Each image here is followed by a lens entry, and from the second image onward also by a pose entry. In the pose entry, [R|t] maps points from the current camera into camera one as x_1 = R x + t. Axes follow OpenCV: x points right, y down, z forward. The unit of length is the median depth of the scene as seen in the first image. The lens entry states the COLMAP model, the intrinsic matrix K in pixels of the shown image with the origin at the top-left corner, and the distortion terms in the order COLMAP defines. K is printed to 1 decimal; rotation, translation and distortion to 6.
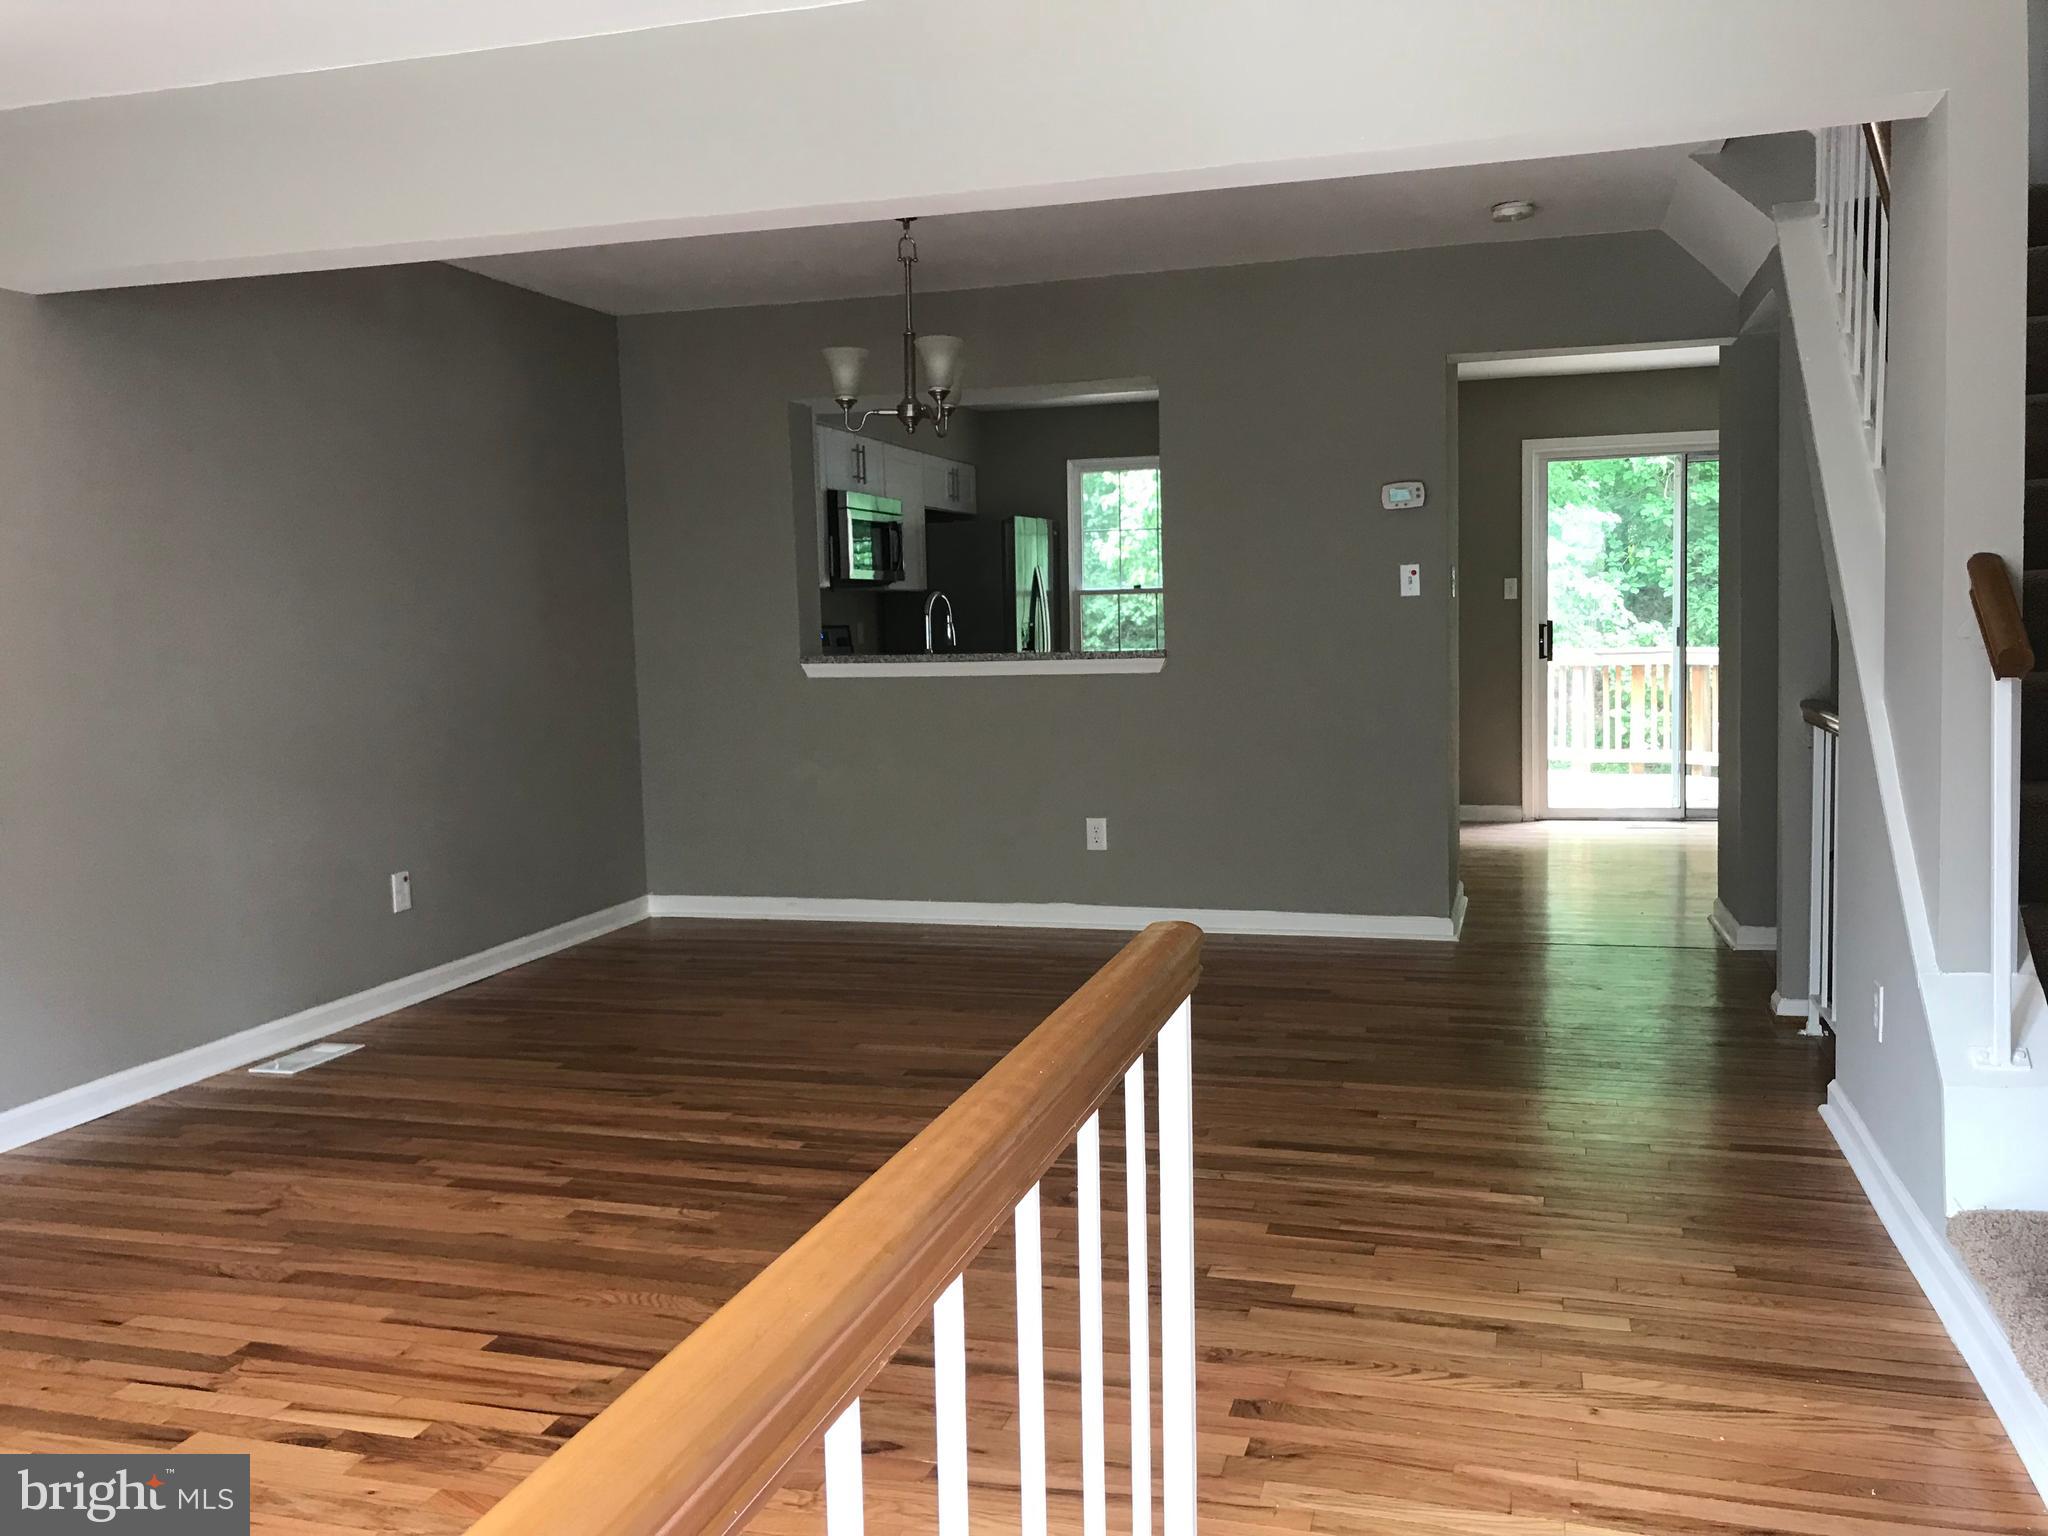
lens RADIAL K [[1693.8, 0, 1003.8], [0, 1693.8, 776.9], [0, 0, 1]] dist [0.037483, -0.042748]
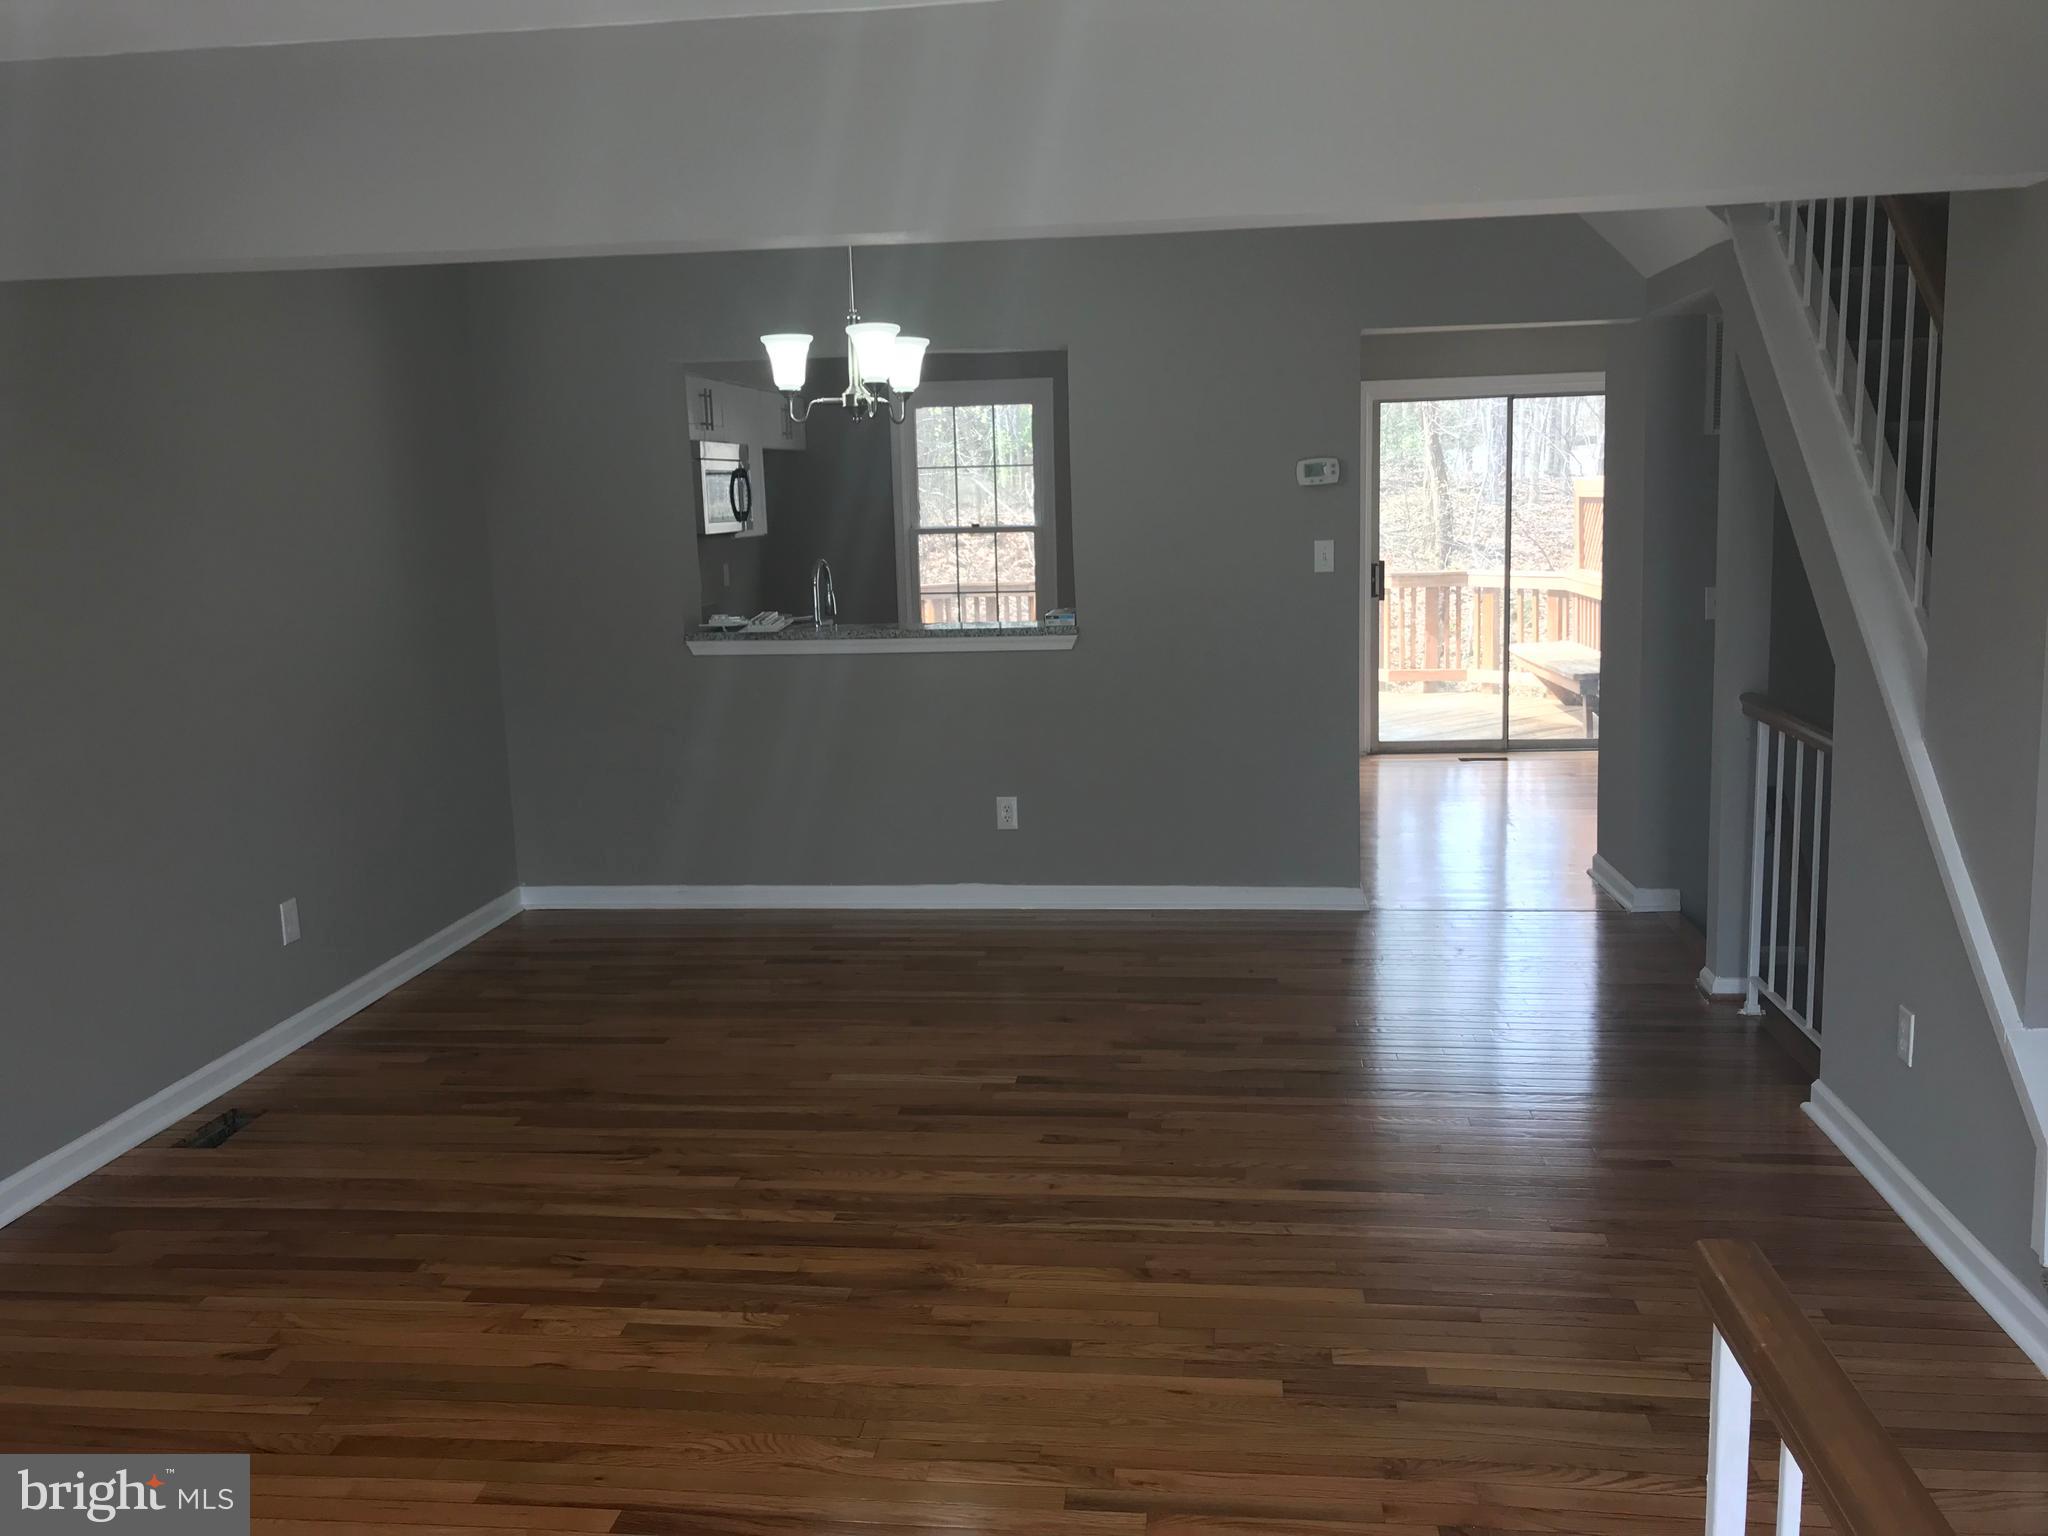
lens RADIAL K [[1693.8, 0, 1026.1], [0, 1693.8, 760.2], [0, 0, 1]] dist [0.037483, -0.042748]
pose [[0.985853, -0.029220, 0.165045, -0.164483], [0.020084, 0.998186, 0.056754, -0.089882], [-0.166404, -0.052636, 0.984652, 0.062183]]
